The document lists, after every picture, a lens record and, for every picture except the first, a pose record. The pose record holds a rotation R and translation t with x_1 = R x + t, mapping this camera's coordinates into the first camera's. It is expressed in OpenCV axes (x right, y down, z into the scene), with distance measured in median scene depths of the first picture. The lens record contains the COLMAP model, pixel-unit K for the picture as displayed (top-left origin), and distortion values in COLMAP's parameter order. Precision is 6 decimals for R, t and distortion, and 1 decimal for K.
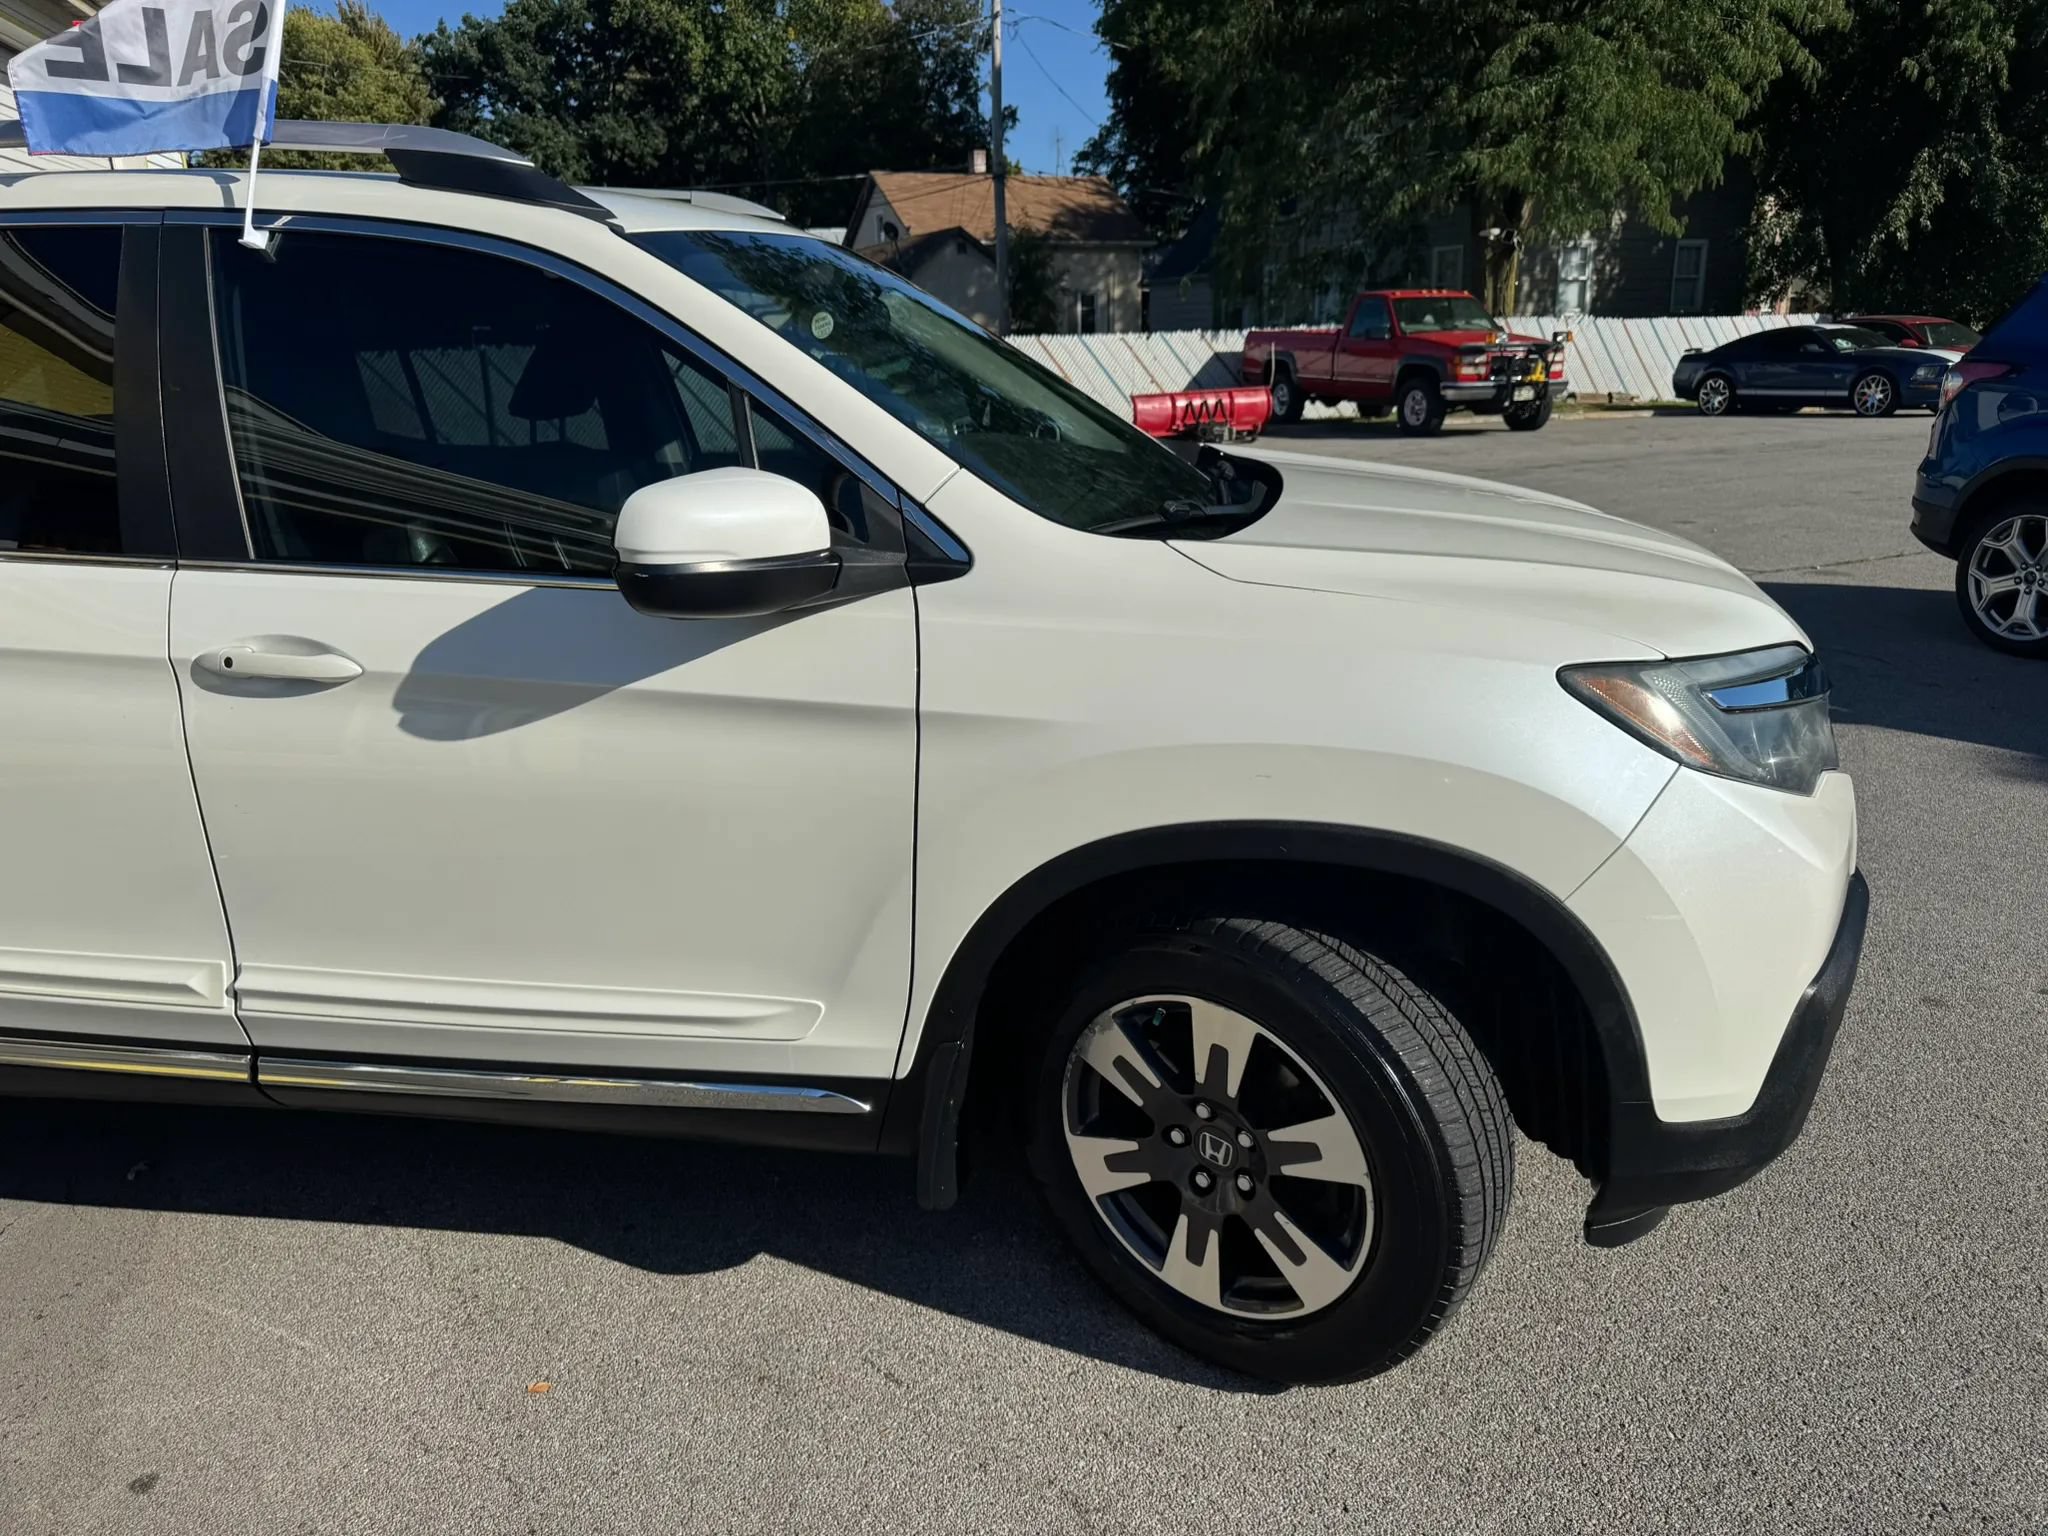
lens RADIAL K [[1479.1, 0, 1019.5], [0, 1479.1, 785.4], [0, 0, 1]] dist [-0.004630, 0.000353]
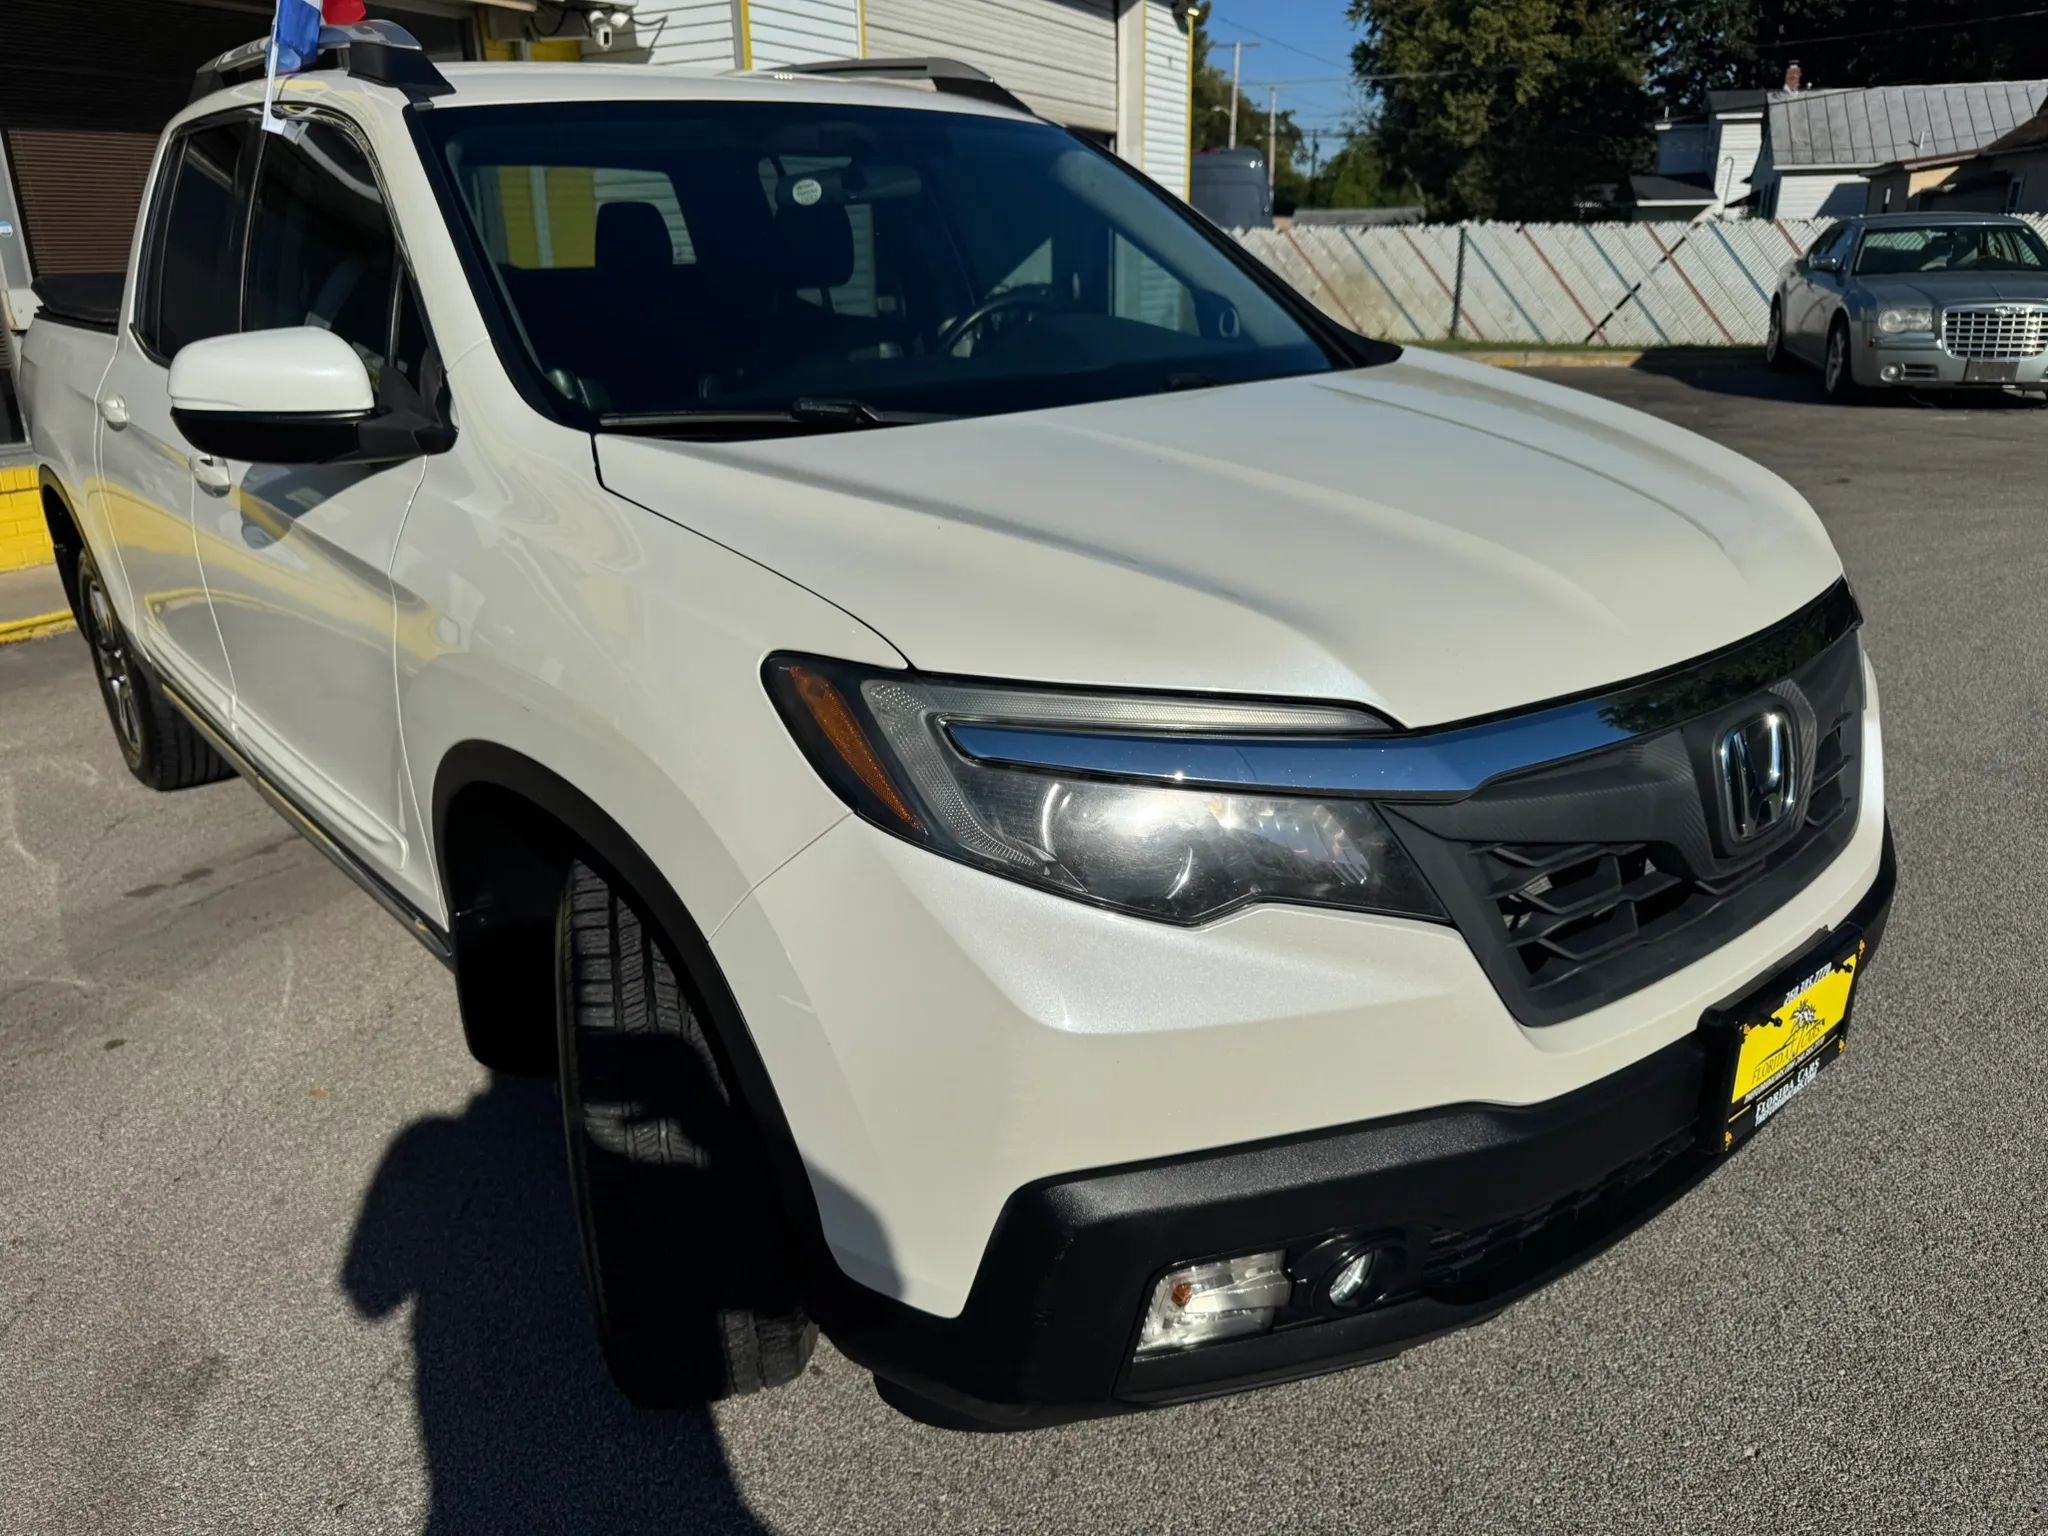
lens RADIAL K [[1479.1, 0, 1019.5], [0, 1479.1, 785.4], [0, 0, 1]] dist [-0.004630, 0.000353]
pose [[0.758306, 0.236631, -0.607436, 0.062614], [-0.190954, 0.971551, 0.140094, -0.009480], [0.623305, 0.009758, 0.781918, 0.032370]]
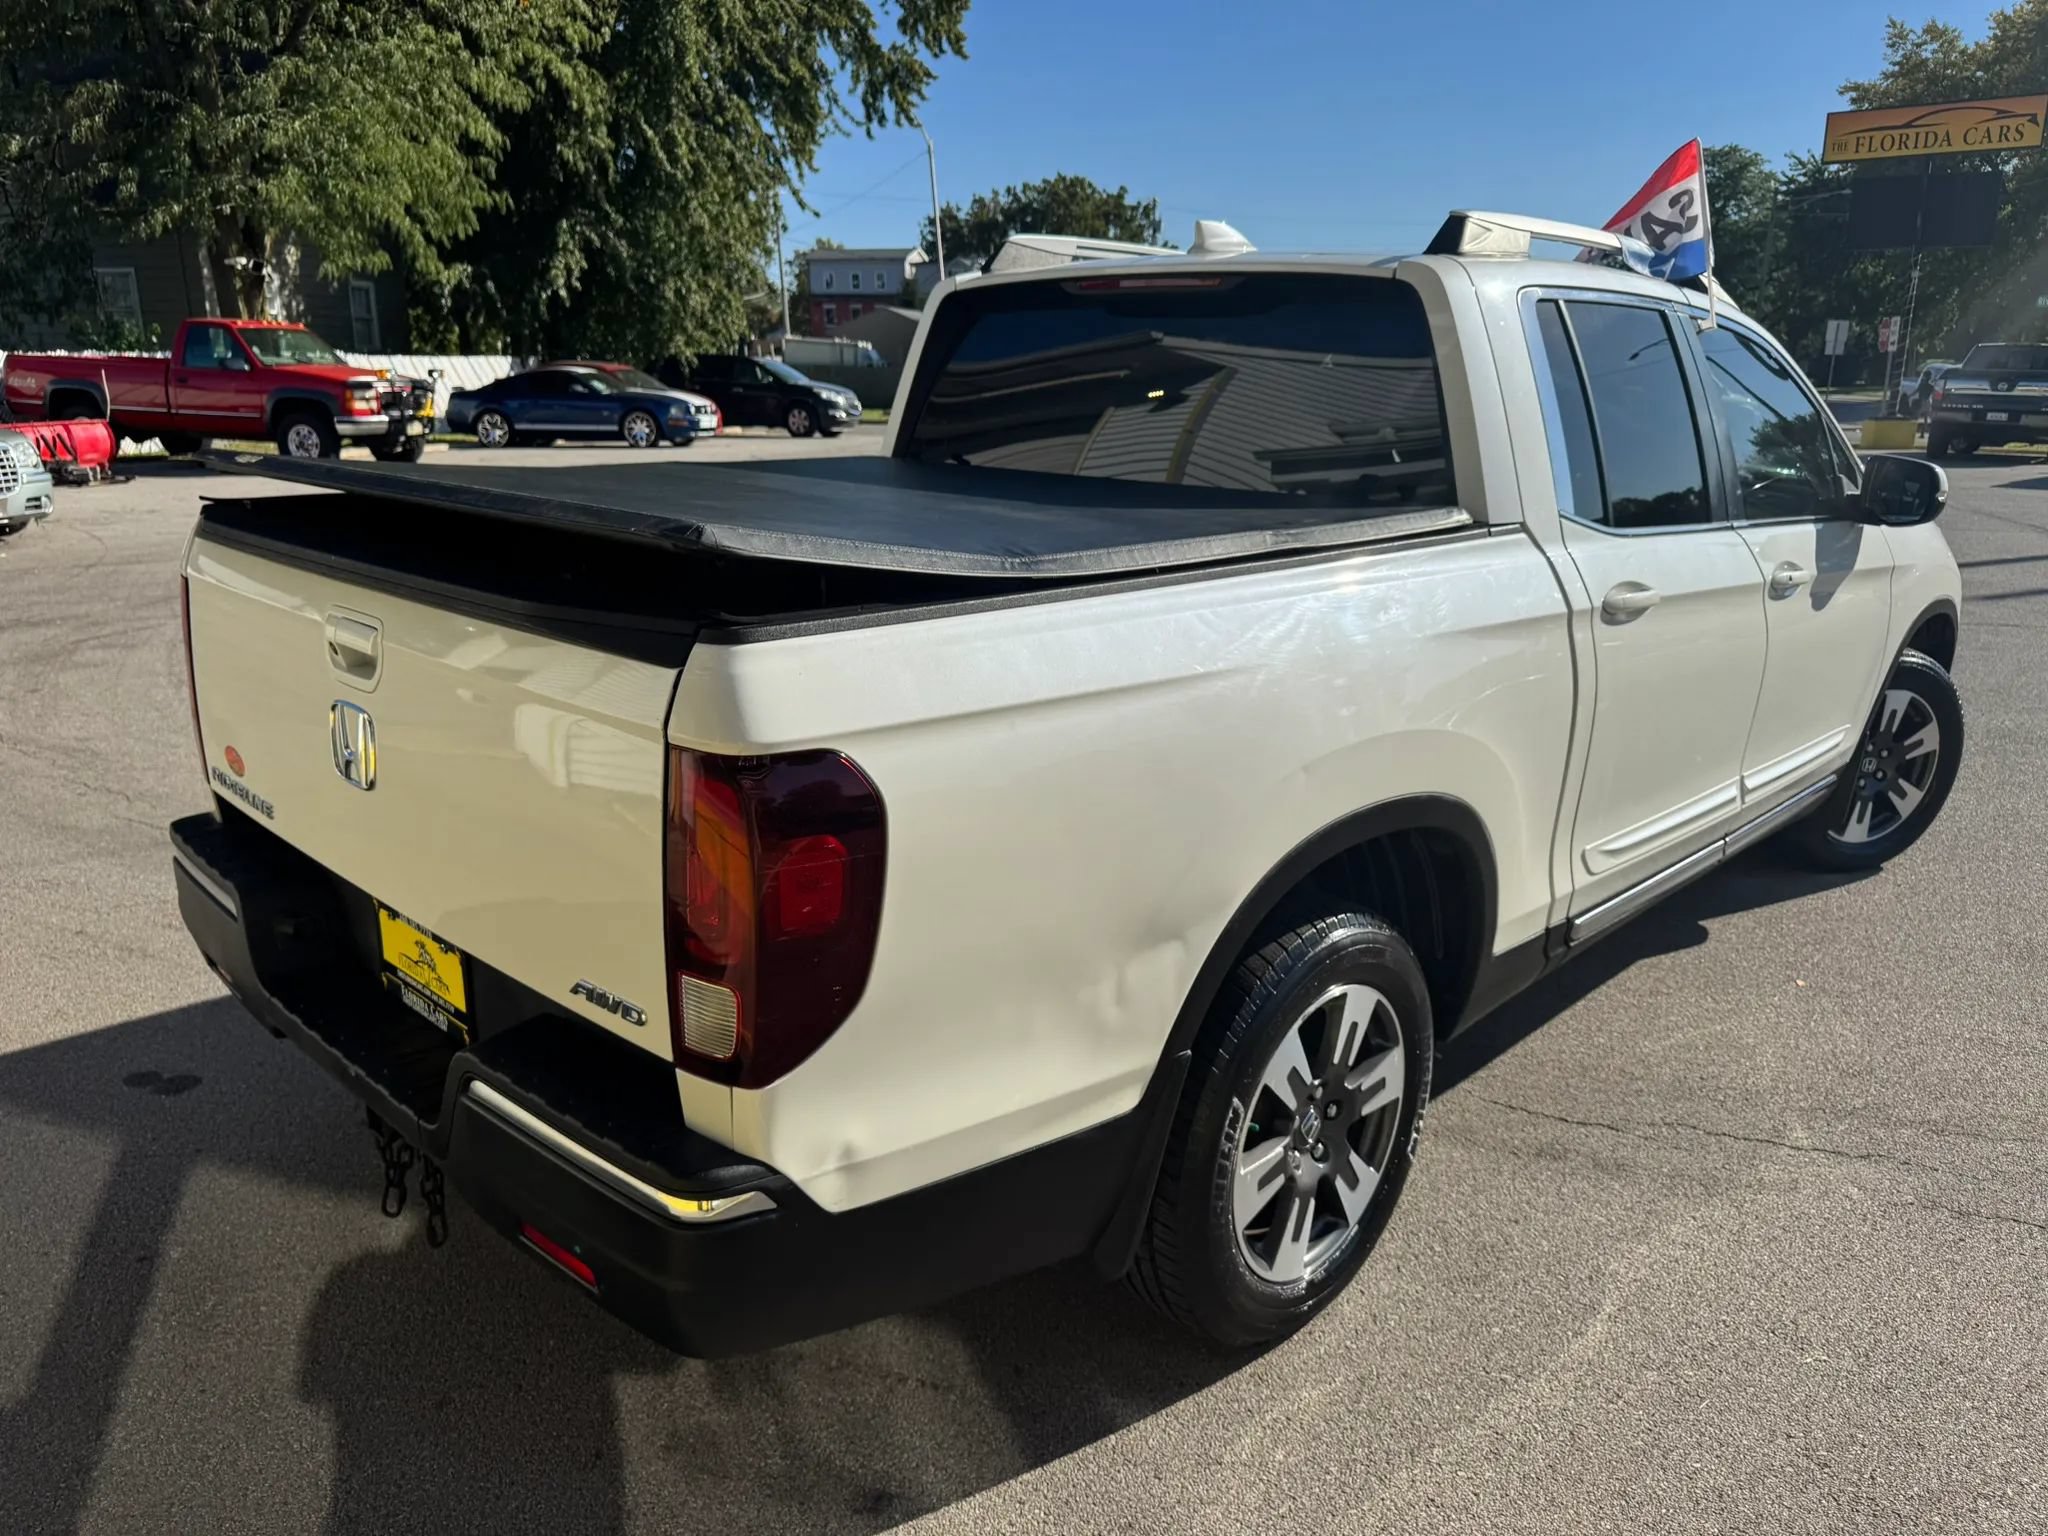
lens RADIAL K [[1479.1, 0, 1019.5], [0, 1479.1, 785.4], [0, 0, 1]] dist [-0.004630, 0.000353]
pose [[0.586508, -0.188305, 0.787750, -0.181246], [0.206395, 0.975238, 0.079454, -0.012913], [-0.783205, 0.115987, 0.610849, 0.052348]]
